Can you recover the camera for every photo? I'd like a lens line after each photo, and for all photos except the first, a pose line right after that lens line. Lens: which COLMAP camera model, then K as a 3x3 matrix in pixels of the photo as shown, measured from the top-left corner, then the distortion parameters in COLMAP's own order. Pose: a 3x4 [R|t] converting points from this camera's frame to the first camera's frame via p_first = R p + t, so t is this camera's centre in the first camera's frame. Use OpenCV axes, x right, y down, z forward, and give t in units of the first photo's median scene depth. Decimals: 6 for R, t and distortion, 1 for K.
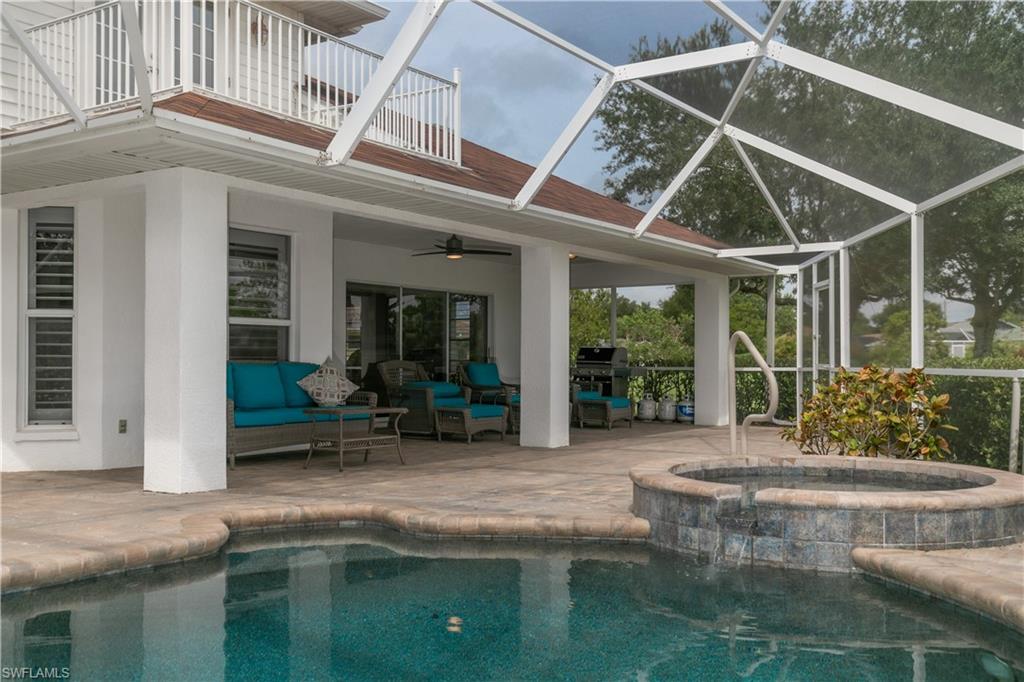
lens RADIAL K [[1017.8, 0, 508.7], [0, 1017.8, 352.2], [0, 0, 1]] dist [0.010113, 0.012313]
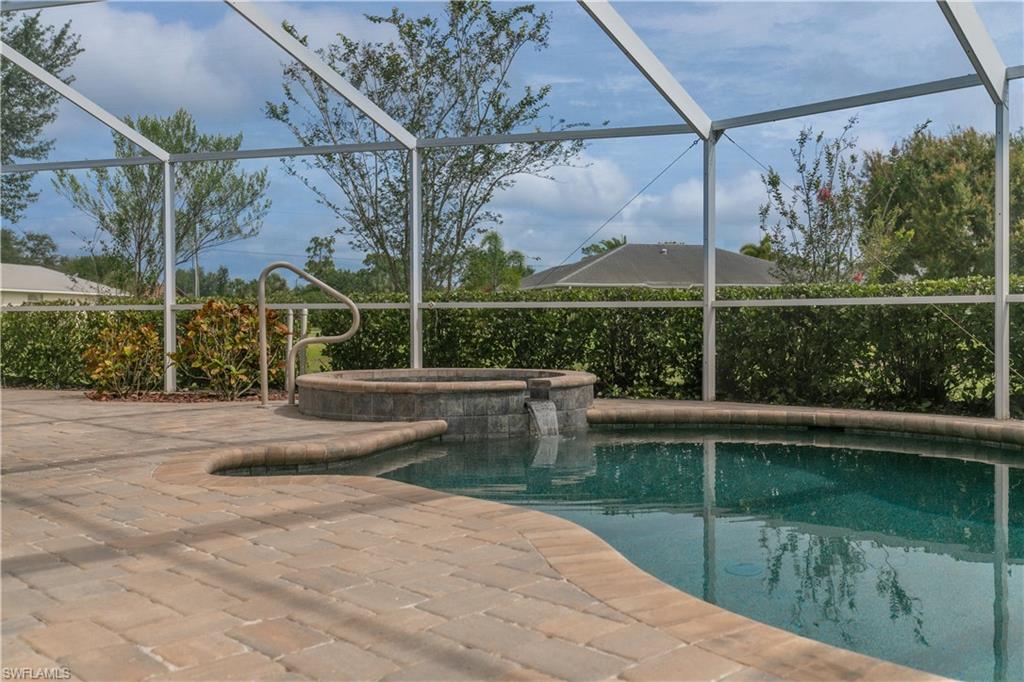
lens RADIAL K [[1017.8, 0, 508.7], [0, 1017.8, 352.2], [0, 0, 1]] dist [0.010113, 0.012313]
pose [[0.251331, -0.031216, 0.967398, -0.602134], [-0.007481, 0.999387, 0.034192, 0.028753], [-0.967872, -0.015830, 0.250943, 0.388781]]
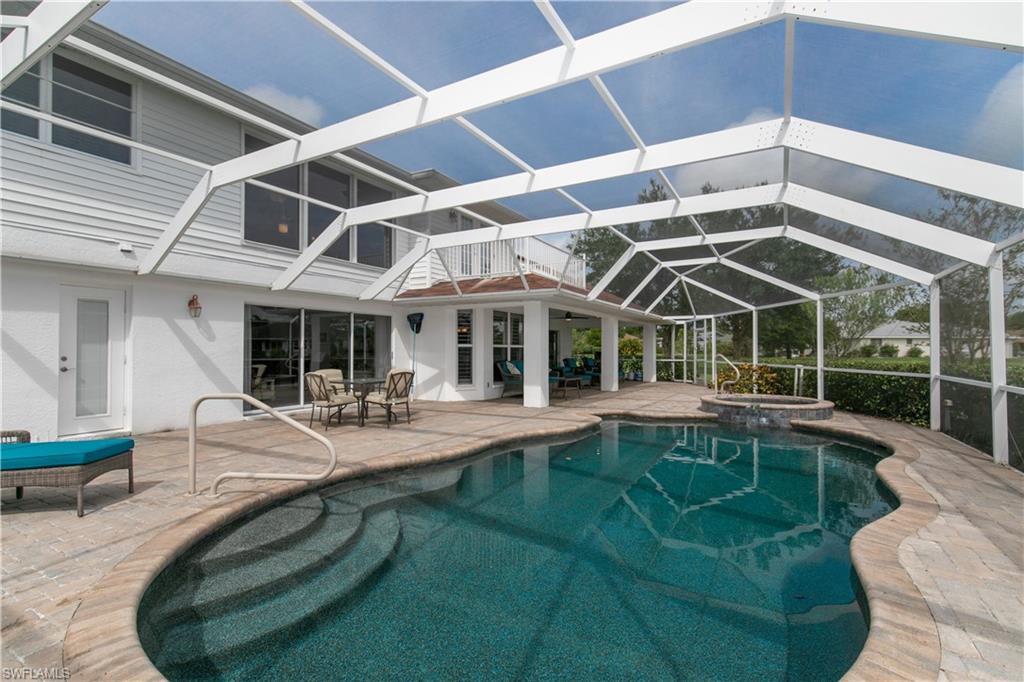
lens RADIAL K [[467.0, 0, 512.0], [0, 467.0, 341.0], [0, 0, 1]] dist [0.004571, 0.000513]
pose [[0.998865, -0.000241, 0.047623, -0.379992], [0.000723, 0.999949, -0.010120, -0.037579], [-0.047618, 0.010143, 0.998814, -0.319875]]
